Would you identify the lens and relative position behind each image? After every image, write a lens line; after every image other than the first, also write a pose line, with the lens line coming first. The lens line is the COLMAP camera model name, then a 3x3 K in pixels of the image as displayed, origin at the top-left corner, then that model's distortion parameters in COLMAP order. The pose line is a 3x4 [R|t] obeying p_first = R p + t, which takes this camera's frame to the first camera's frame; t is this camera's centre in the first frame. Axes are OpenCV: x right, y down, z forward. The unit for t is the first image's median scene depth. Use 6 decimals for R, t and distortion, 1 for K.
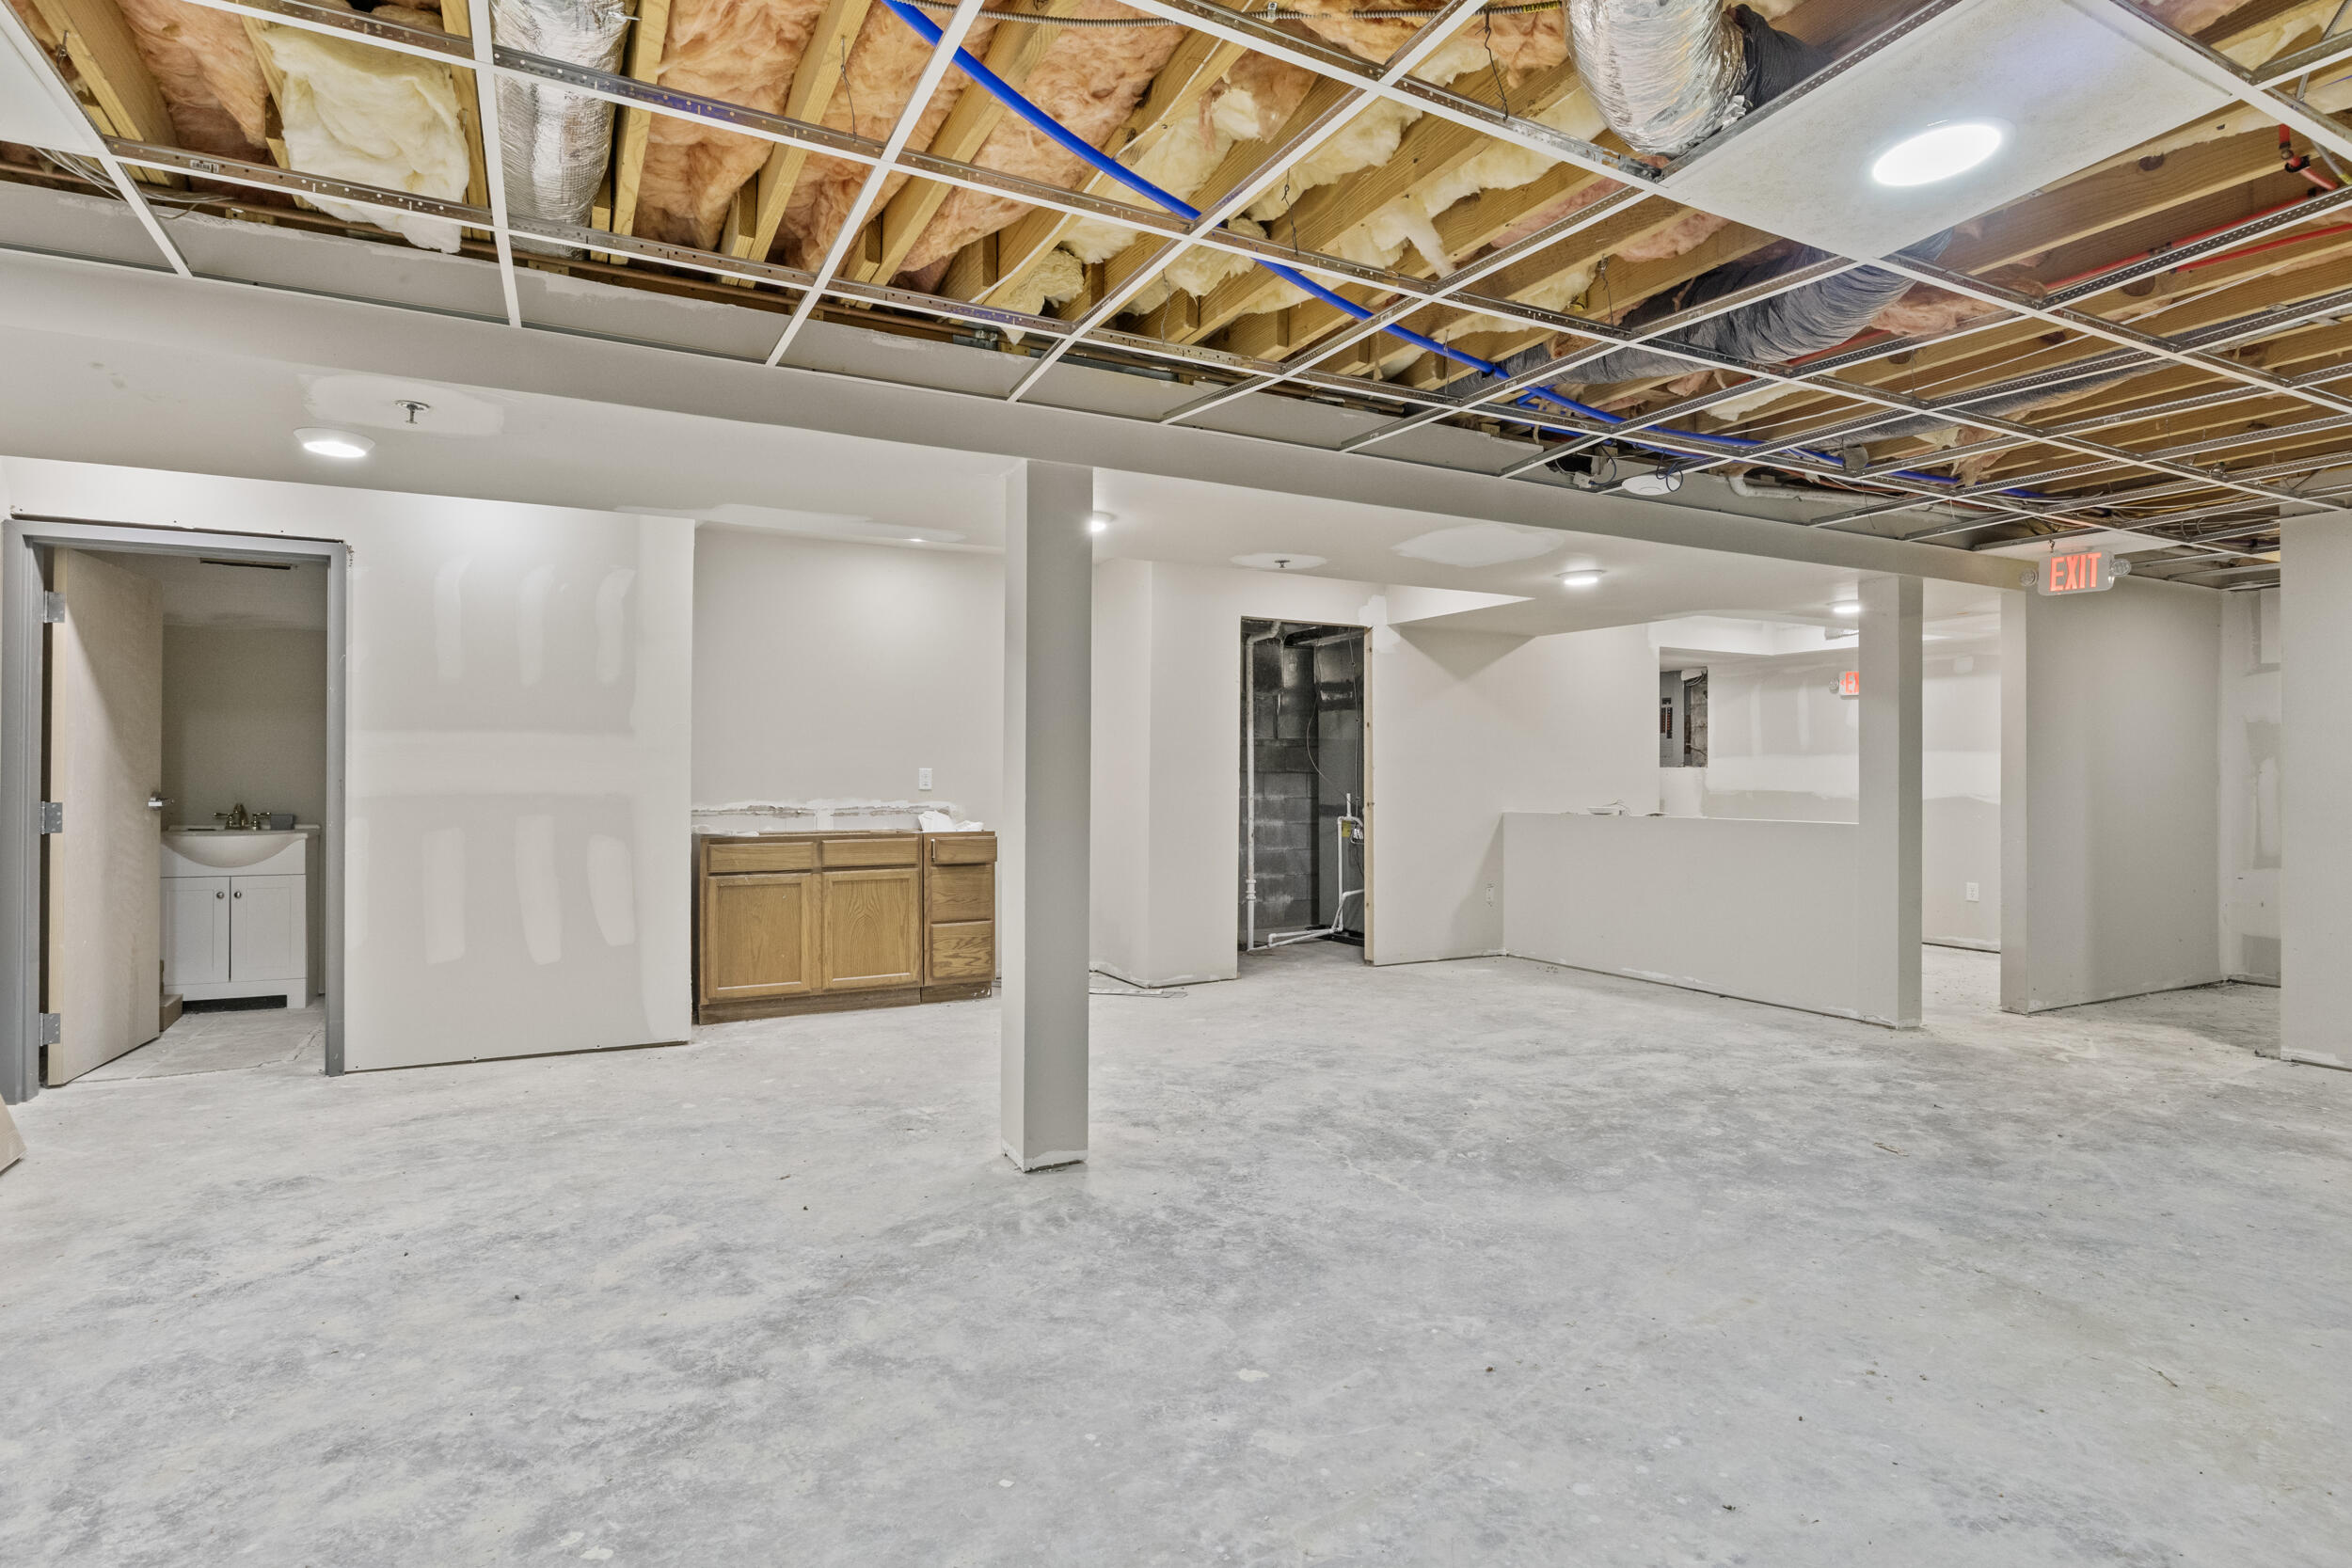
lens RADIAL K [[1186.0, 0, 1182.1], [0, 1186.0, 771.3], [0, 0, 1]] dist [-0.009998, -0.003555]
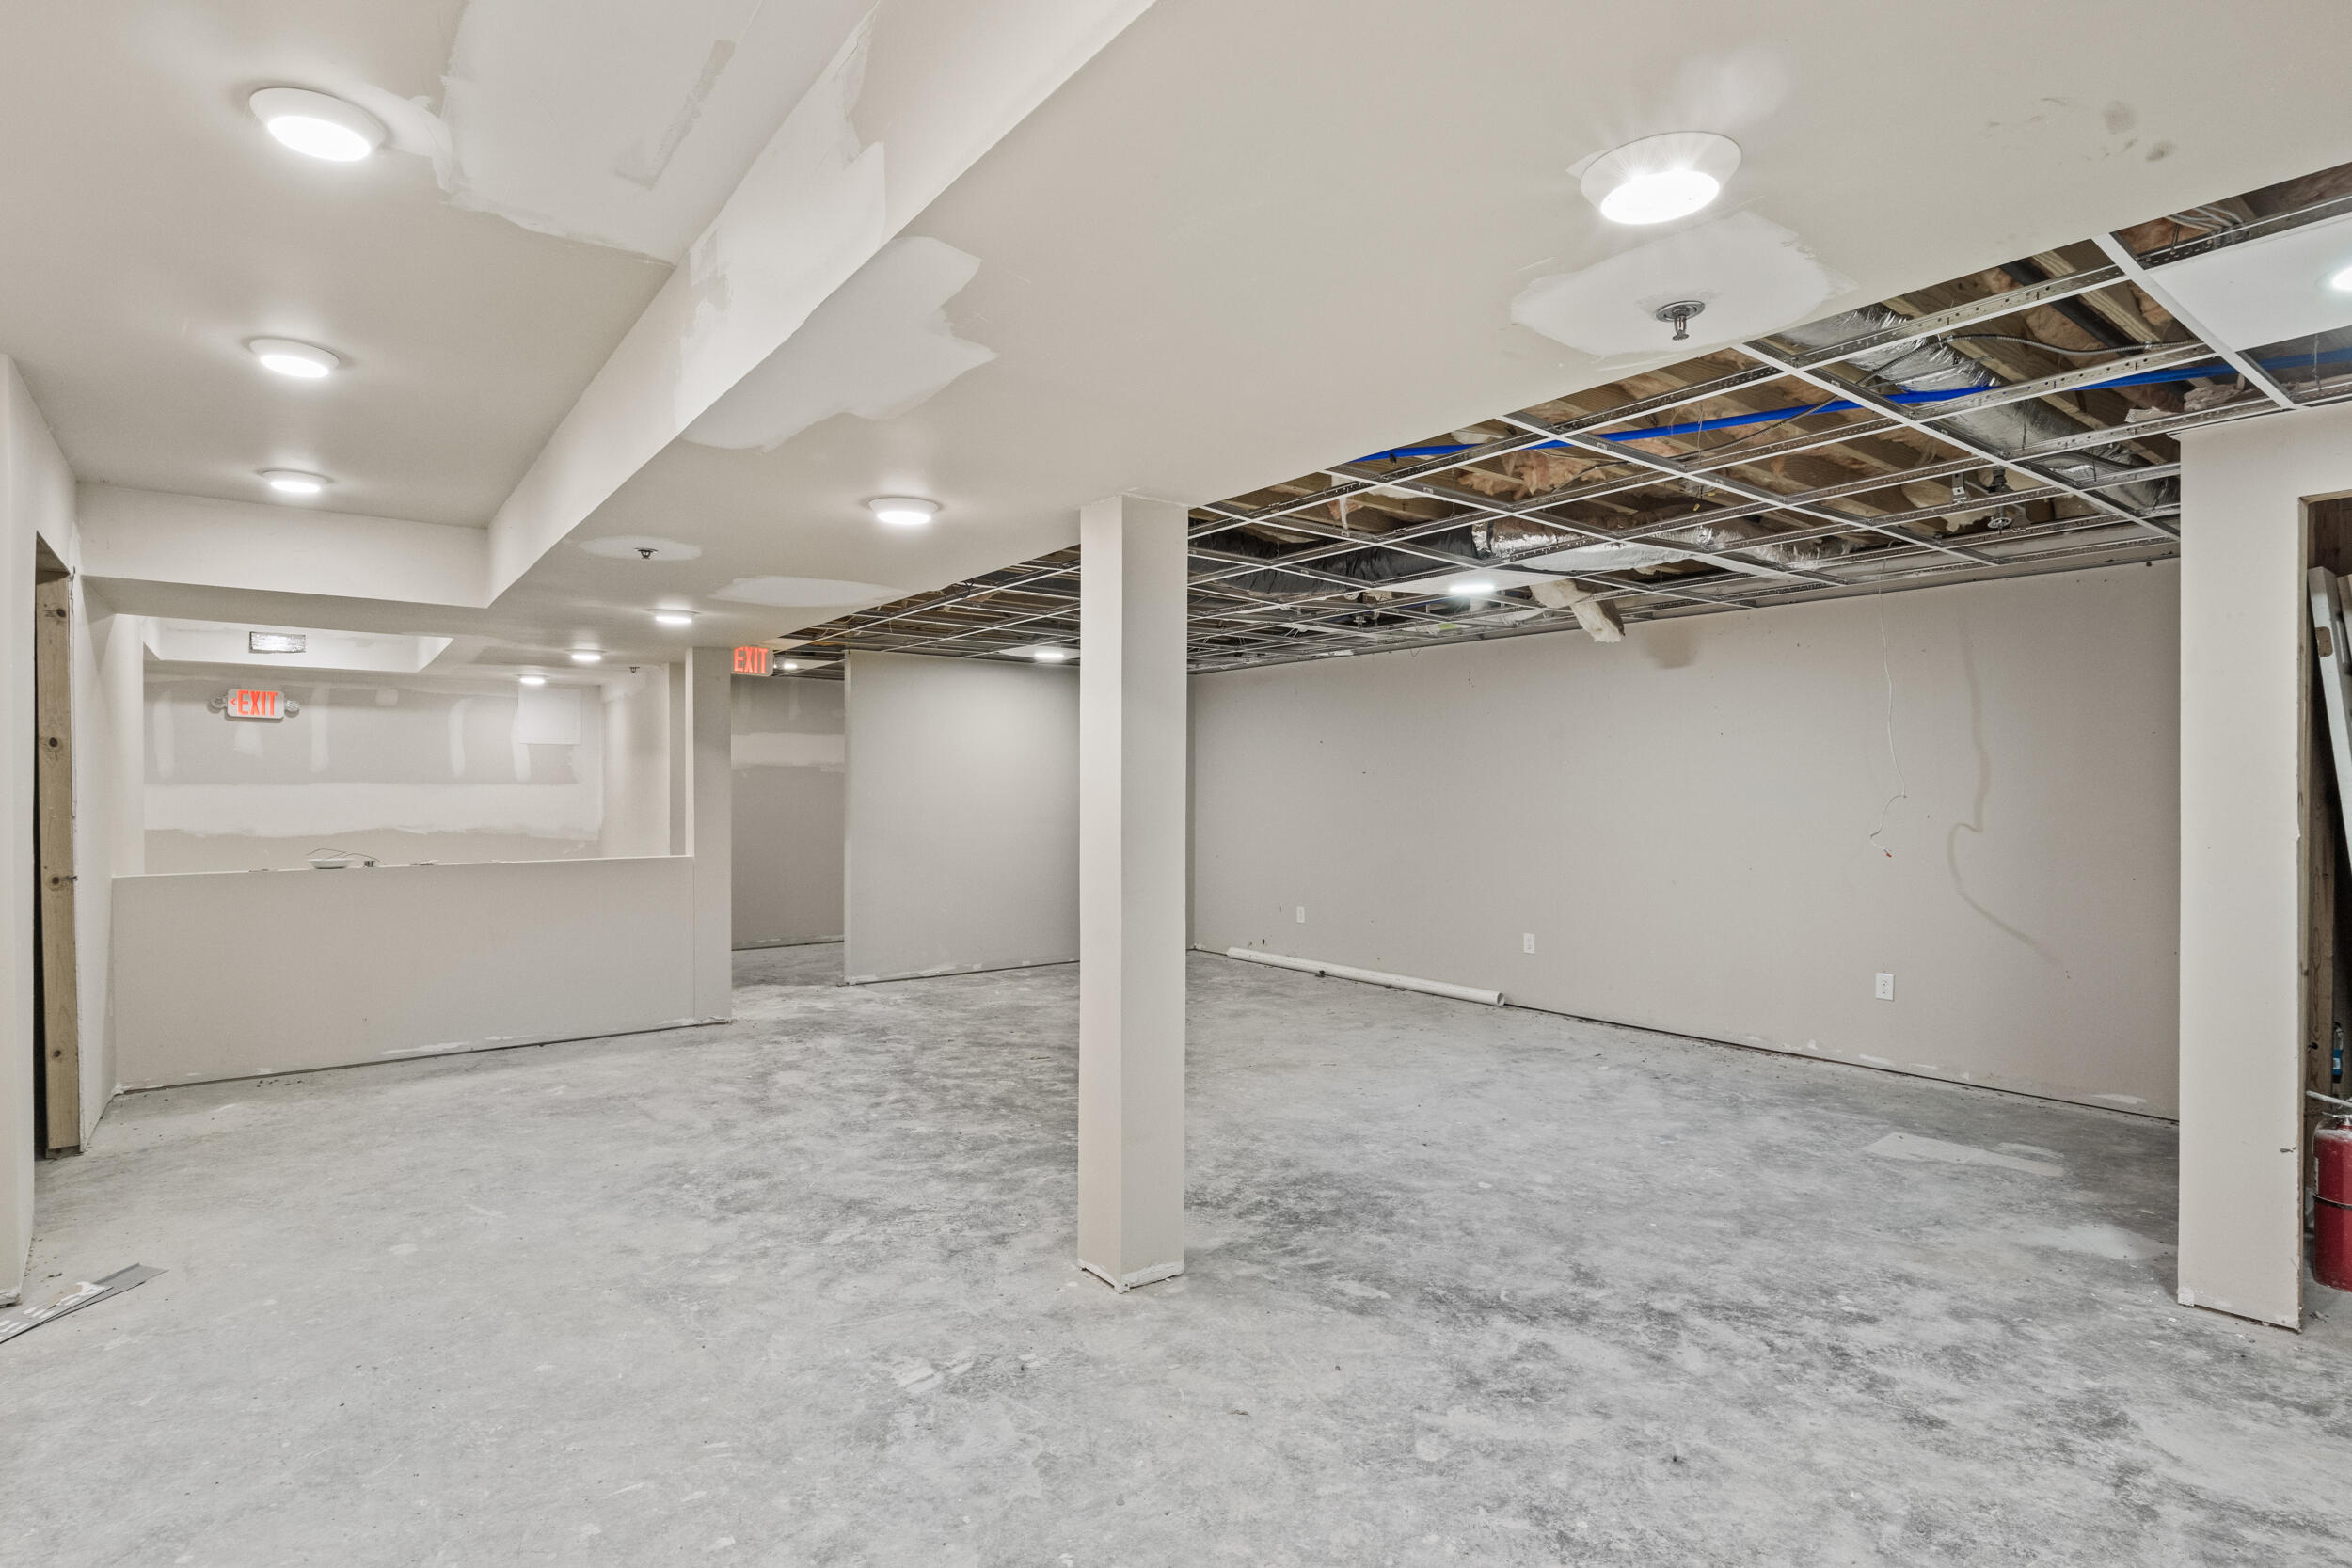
lens RADIAL K [[1186.0, 0, 1184.7], [0, 1186.0, 787.1], [0, 0, 1]] dist [-0.009998, -0.003555]
pose [[-0.164007, -0.004661, 0.986448, -1.240965], [-0.004494, 0.999982, 0.003978, -0.057175], [-0.986449, -0.003781, -0.164025, 1.361123]]
